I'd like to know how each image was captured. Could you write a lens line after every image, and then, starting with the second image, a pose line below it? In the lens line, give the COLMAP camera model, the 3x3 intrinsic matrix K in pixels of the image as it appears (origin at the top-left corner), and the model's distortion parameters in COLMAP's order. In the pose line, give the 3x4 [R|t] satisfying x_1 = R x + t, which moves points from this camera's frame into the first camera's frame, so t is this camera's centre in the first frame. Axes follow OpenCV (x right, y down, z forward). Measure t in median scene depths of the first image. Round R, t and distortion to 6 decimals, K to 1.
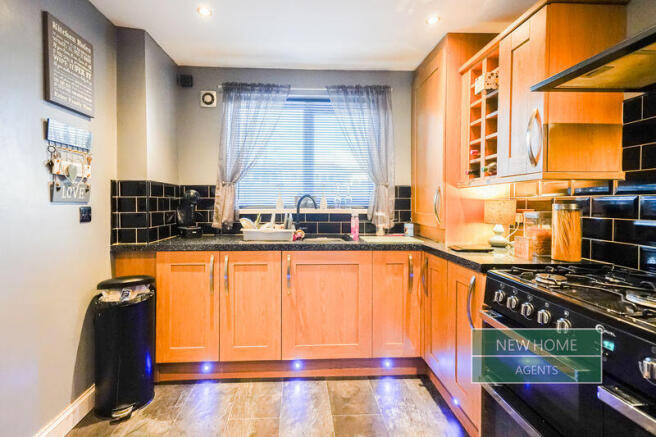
lens RADIAL K [[289.8, 0, 327.2], [0, 289.8, 204.8], [0, 0, 1]] dist [-0.000202, -0.000037]
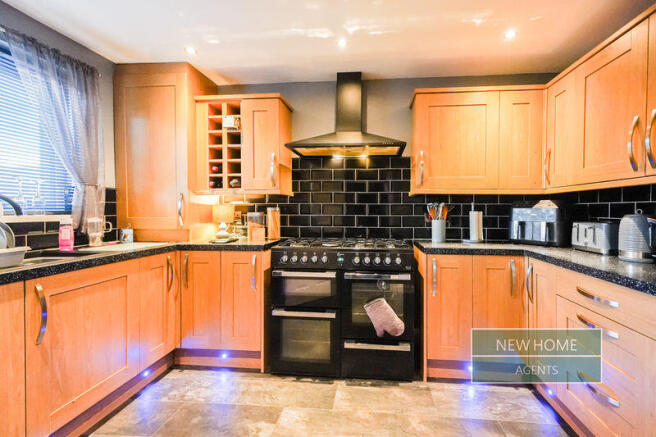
lens RADIAL K [[297.7, 0, 328.5], [0, 297.7, 210.1], [0, 0, 1]] dist [0.002429, 0.000432]
pose [[0.195554, -0.004523, 0.980682, -0.953072], [0.007809, 0.999965, 0.003055, 0.007914], [-0.980662, 0.007061, 0.195583, 0.303246]]
